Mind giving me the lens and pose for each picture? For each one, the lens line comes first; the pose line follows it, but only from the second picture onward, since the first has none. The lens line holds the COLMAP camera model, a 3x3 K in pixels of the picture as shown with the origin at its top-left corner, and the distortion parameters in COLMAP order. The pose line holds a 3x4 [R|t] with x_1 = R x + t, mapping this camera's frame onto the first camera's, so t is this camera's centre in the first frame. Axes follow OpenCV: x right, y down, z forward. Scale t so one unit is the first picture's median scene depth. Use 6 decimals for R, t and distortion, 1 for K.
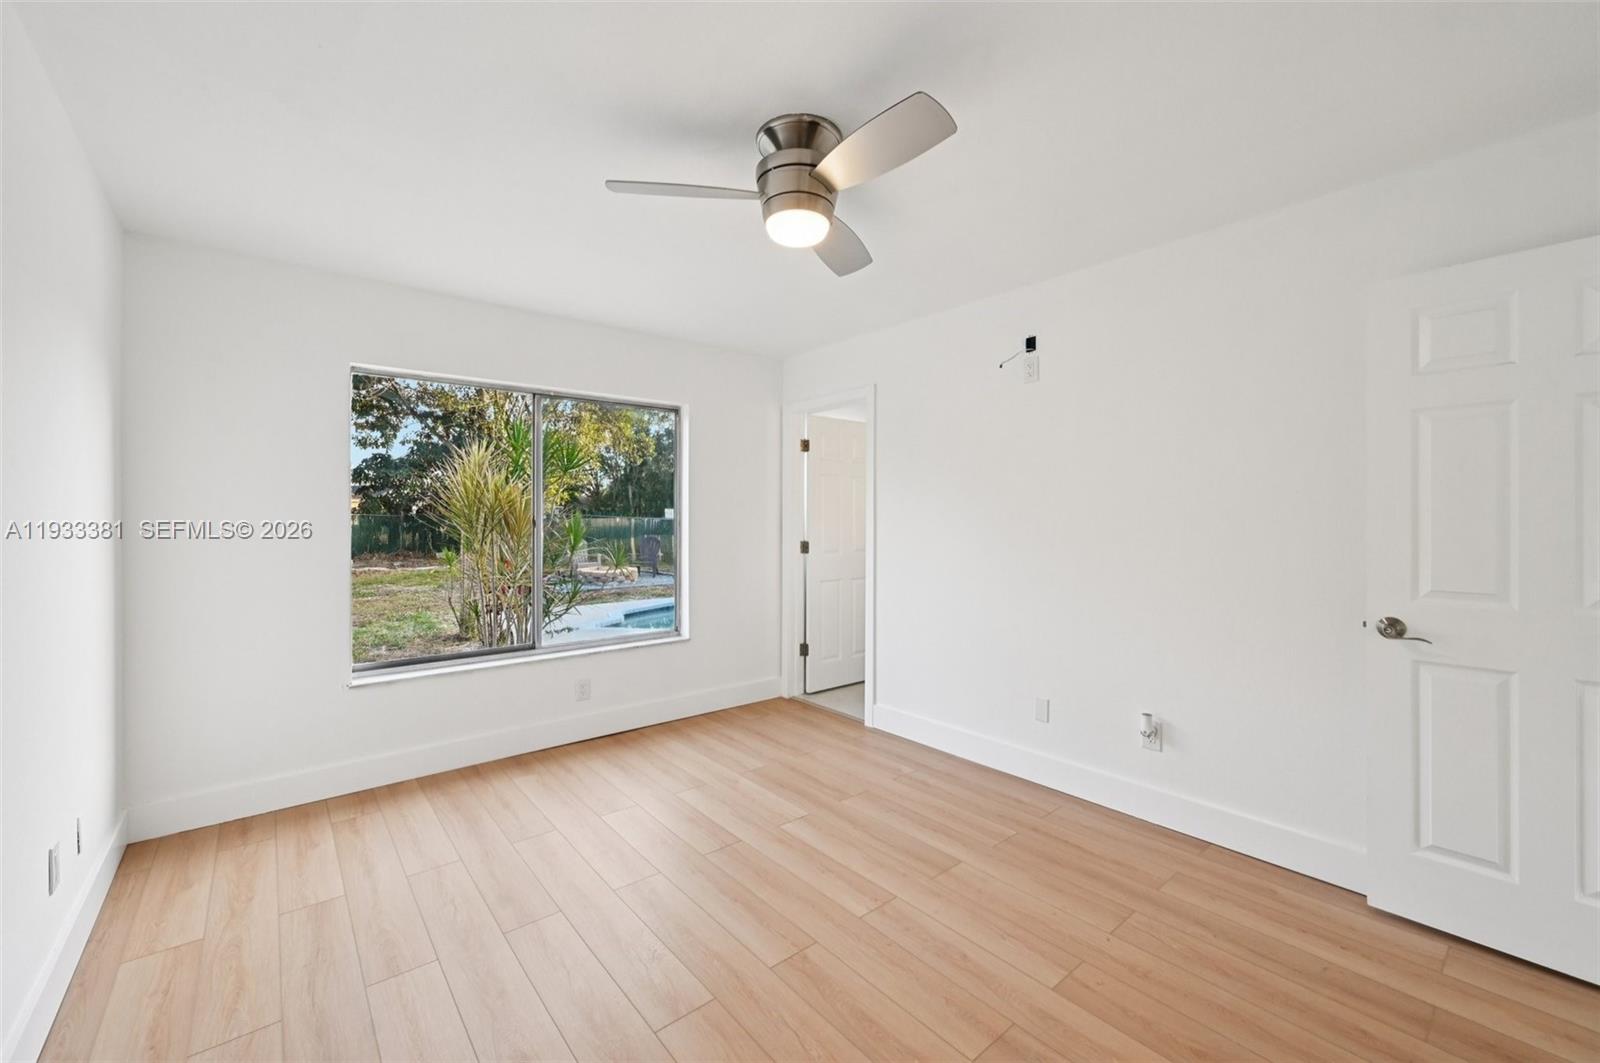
lens RADIAL K [[642.9, 0, 803.5], [0, 642.9, 508.1], [0, 0, 1]] dist [-0.000673, 0.000028]
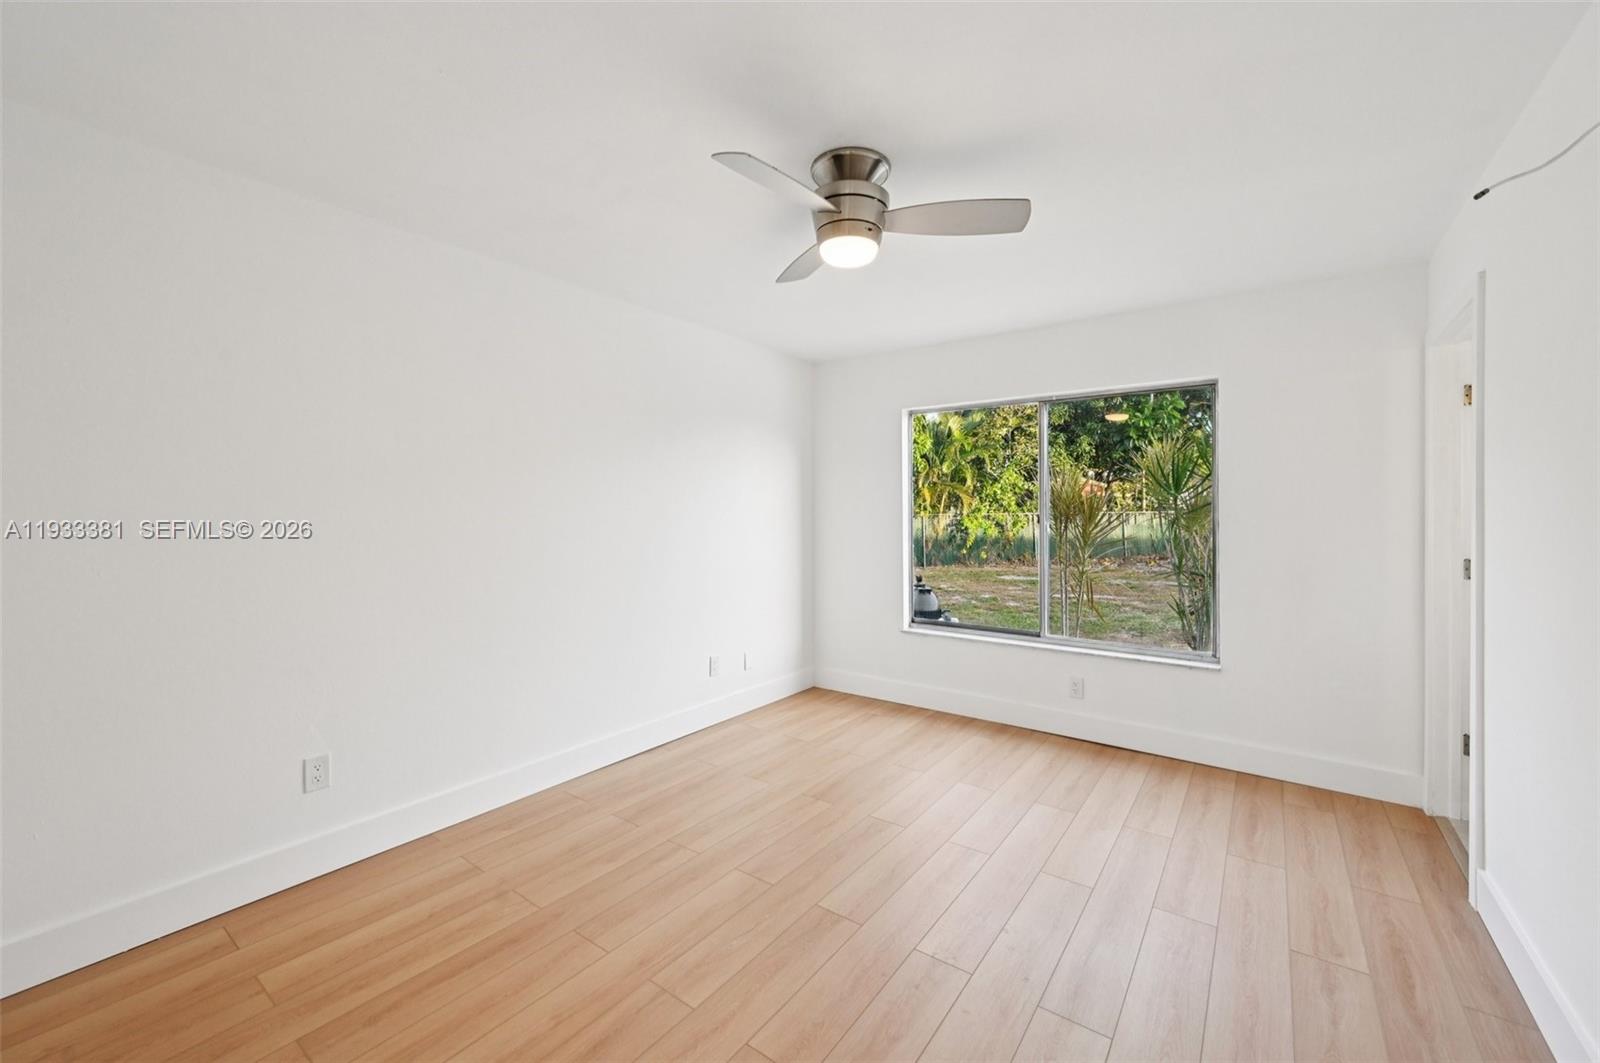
lens RADIAL K [[642.9, 0, 803.5], [0, 642.9, 508.1], [0, 0, 1]] dist [-0.000673, 0.000028]
pose [[0.245448, -0.004611, -0.969399, 0.546318], [0.006806, 0.999972, -0.003033, 0.004243], [0.969386, -0.005853, 0.245472, 0.362961]]
